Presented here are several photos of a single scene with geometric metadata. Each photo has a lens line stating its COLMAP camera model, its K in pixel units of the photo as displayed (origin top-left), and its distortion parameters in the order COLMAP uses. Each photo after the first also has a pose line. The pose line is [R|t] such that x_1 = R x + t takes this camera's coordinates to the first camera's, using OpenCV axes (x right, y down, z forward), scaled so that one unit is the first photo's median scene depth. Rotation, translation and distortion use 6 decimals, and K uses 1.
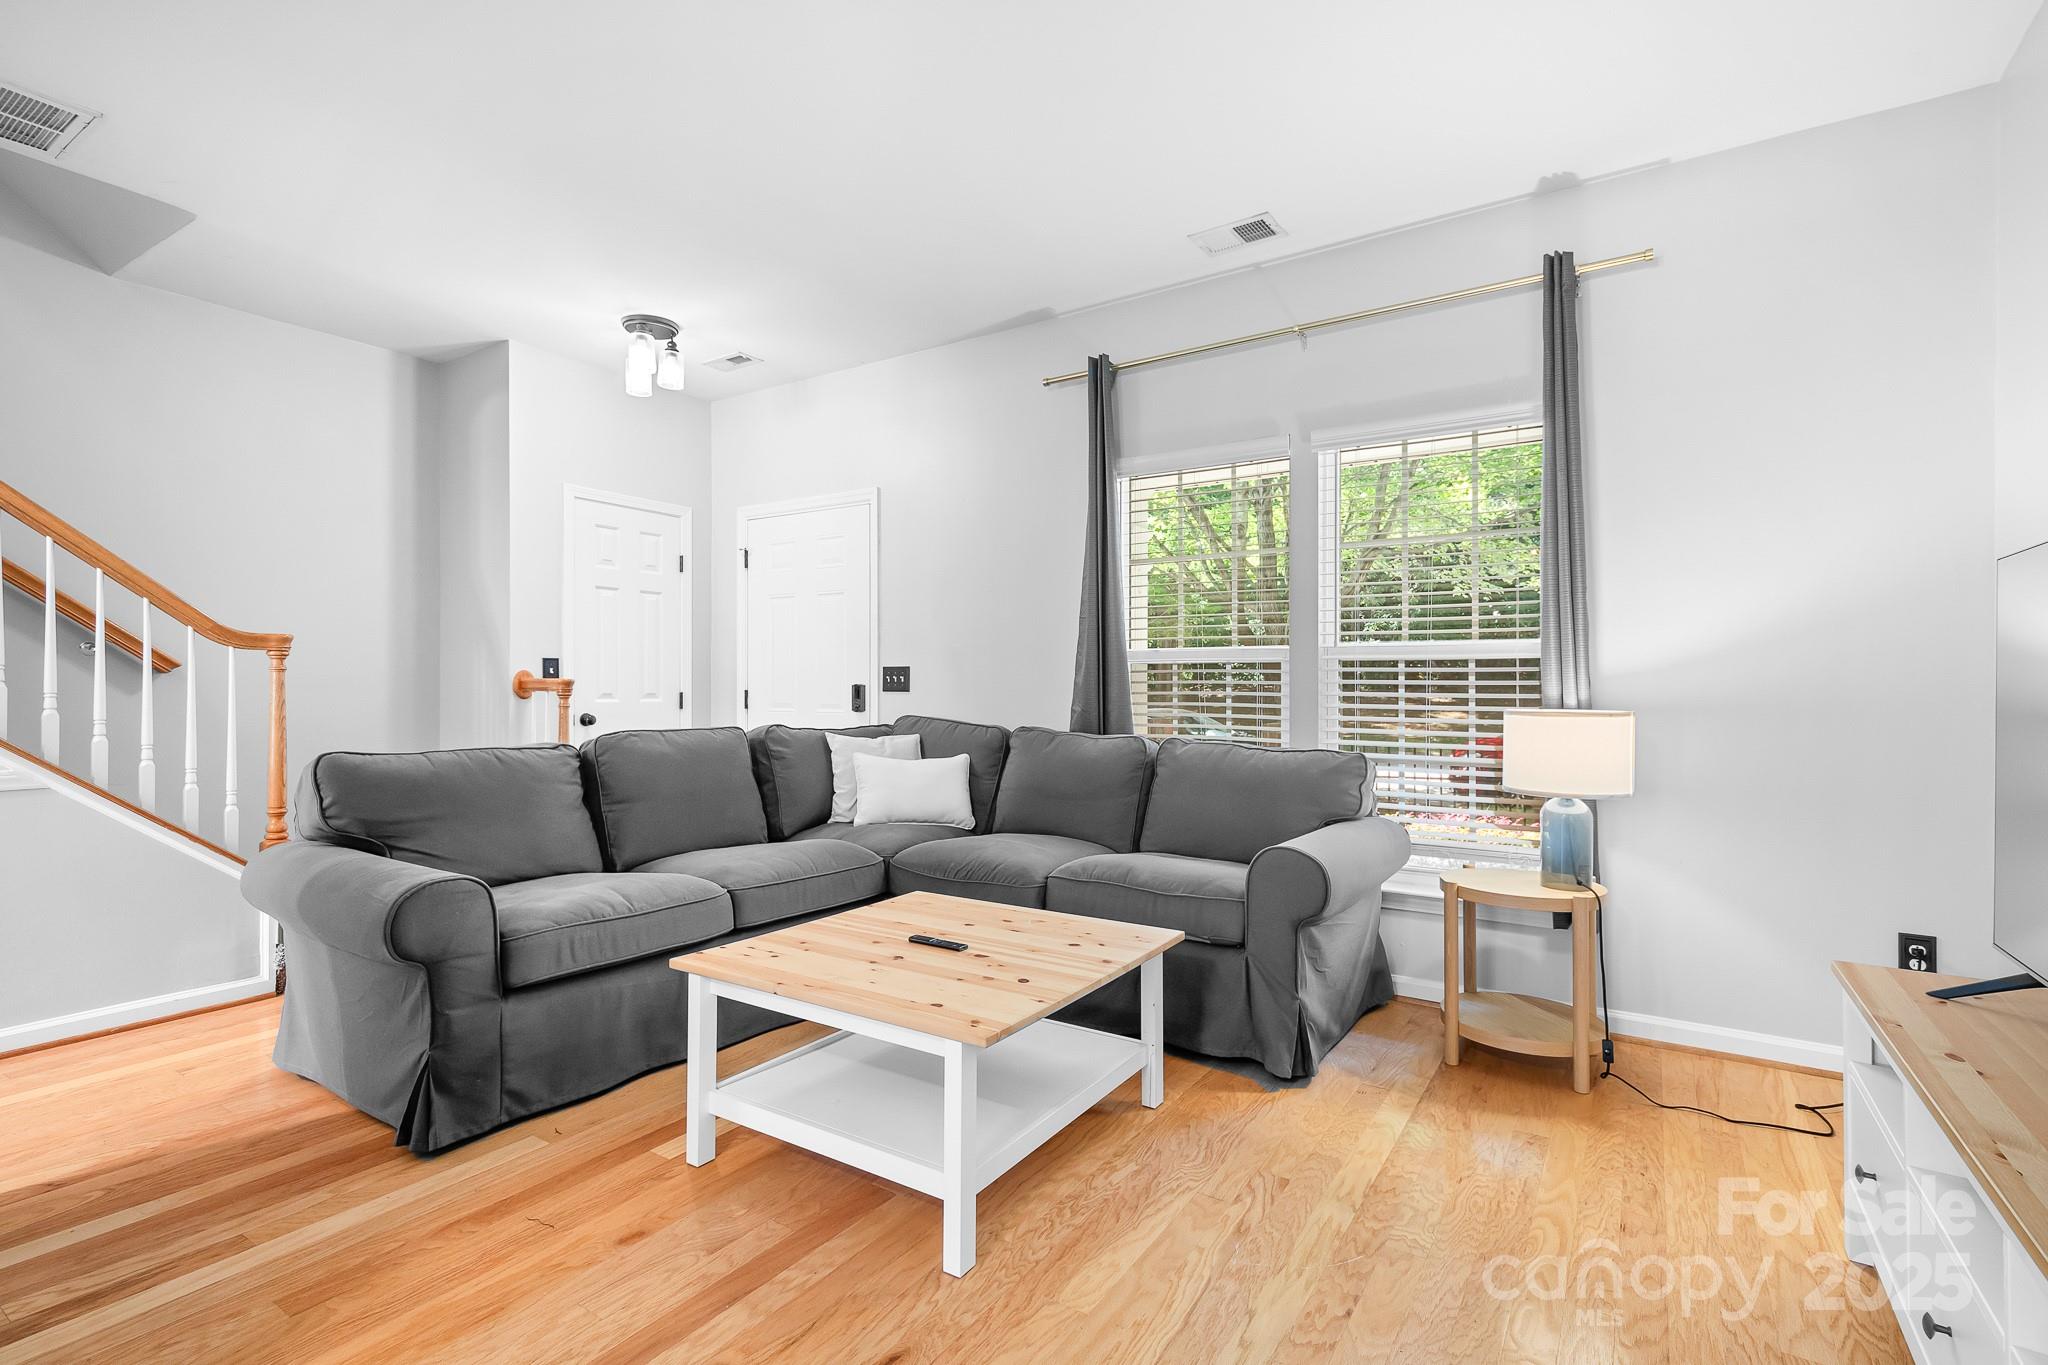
lens RADIAL K [[926.2, 0, 1019.5], [0, 926.2, 691.7], [0, 0, 1]] dist [-0.000272, 0.002599]
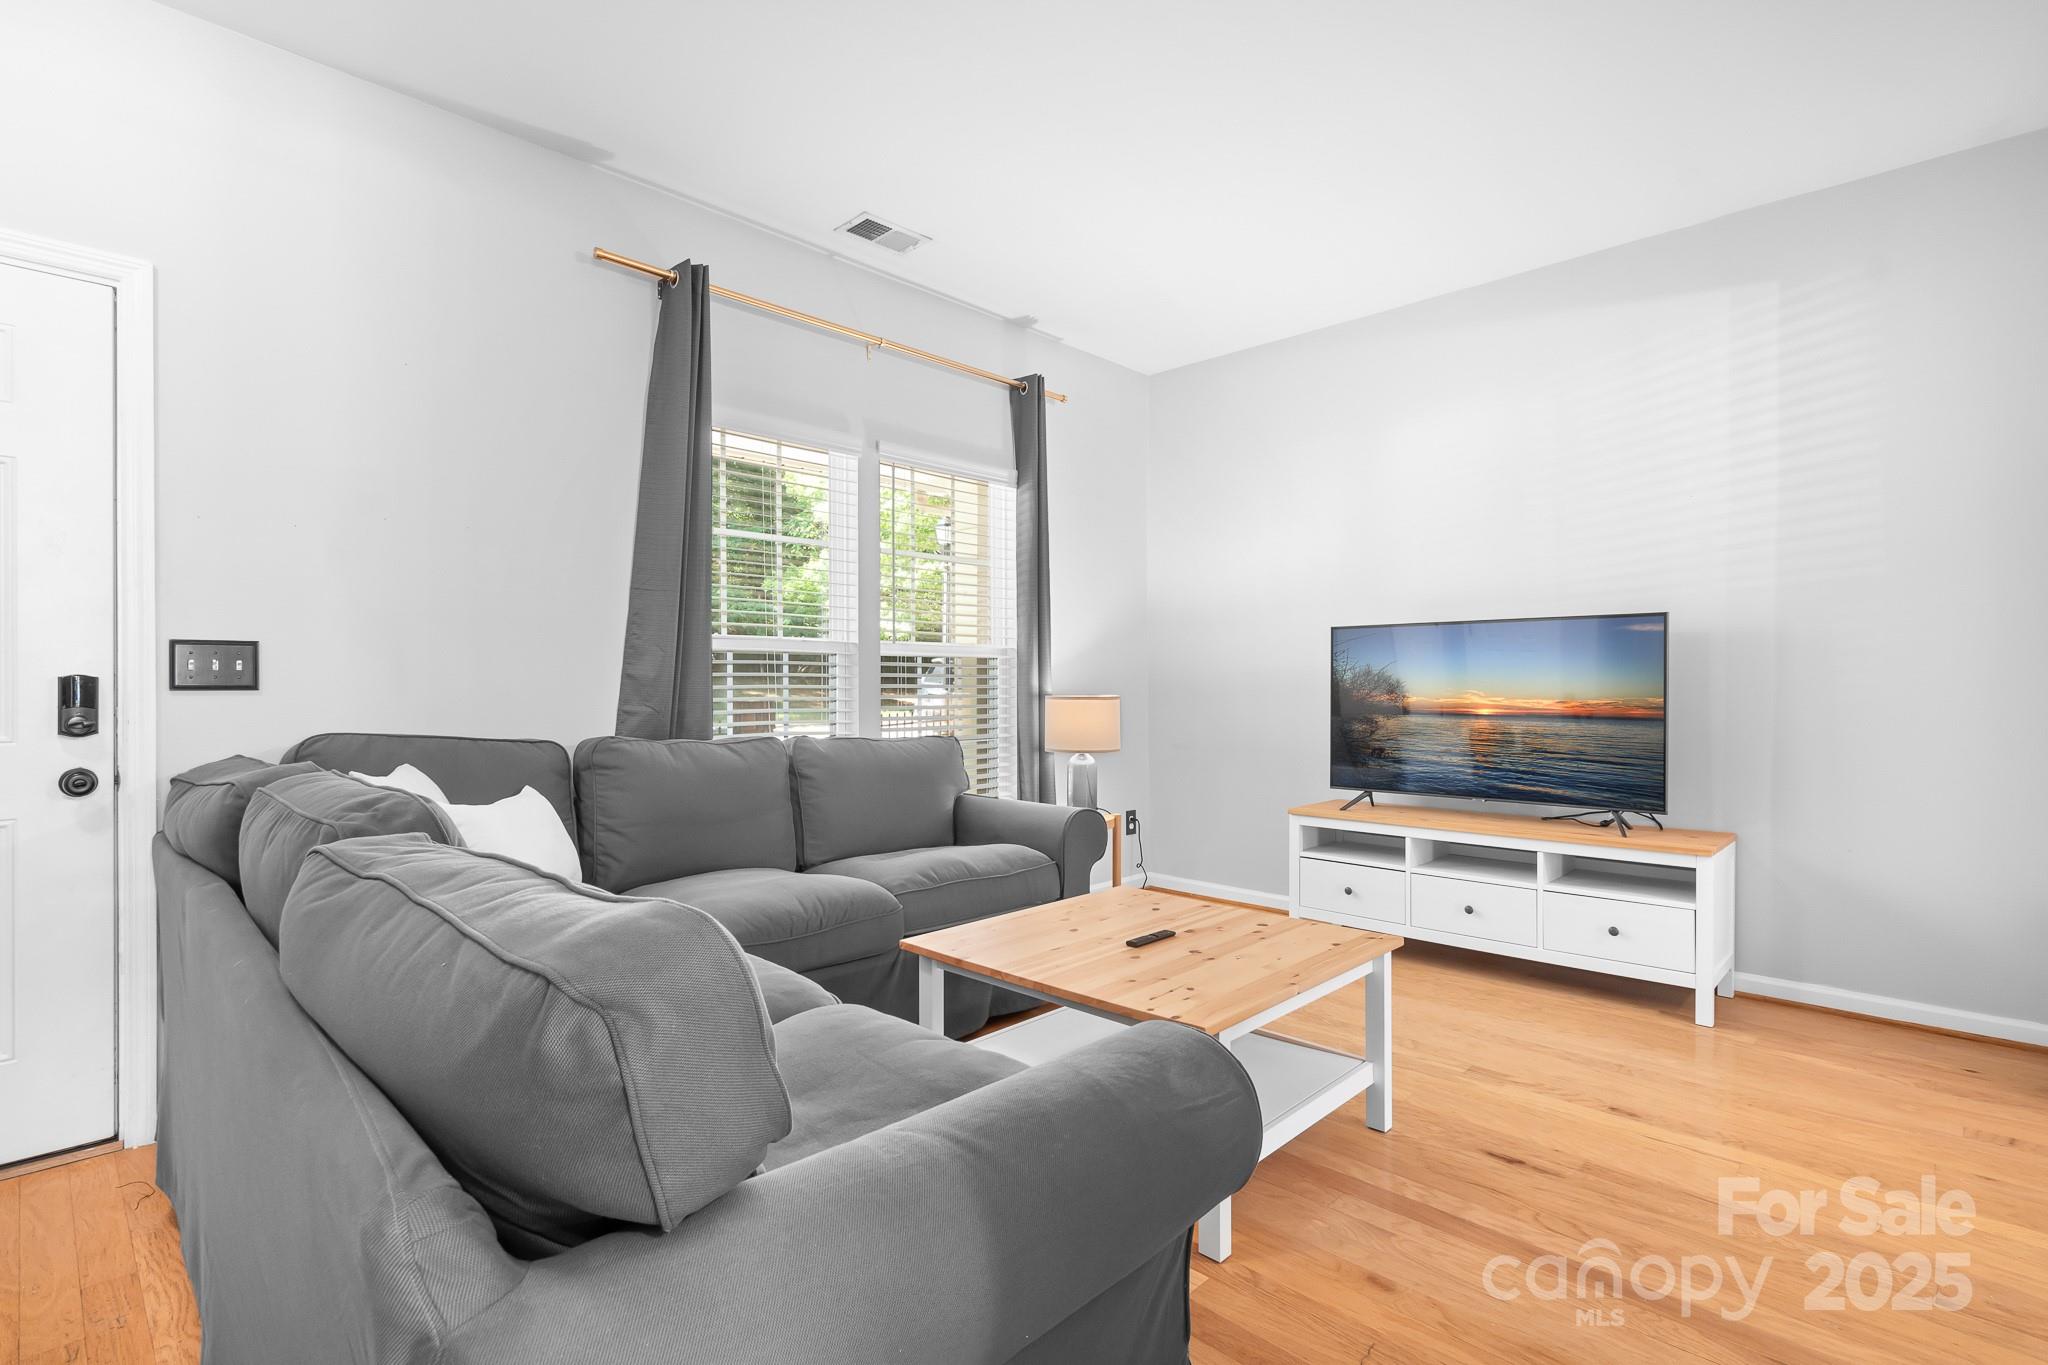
lens RADIAL K [[1006.3, 0, 1016.9], [0, 1006.3, 673.8], [0, 0, 1]] dist [0.001819, -0.001943]
pose [[0.184067, 0.001913, 0.982912, -0.726699], [0.002706, 0.999993, -0.002453, -0.007744], [-0.982910, 0.003112, 0.184061, 0.577669]]
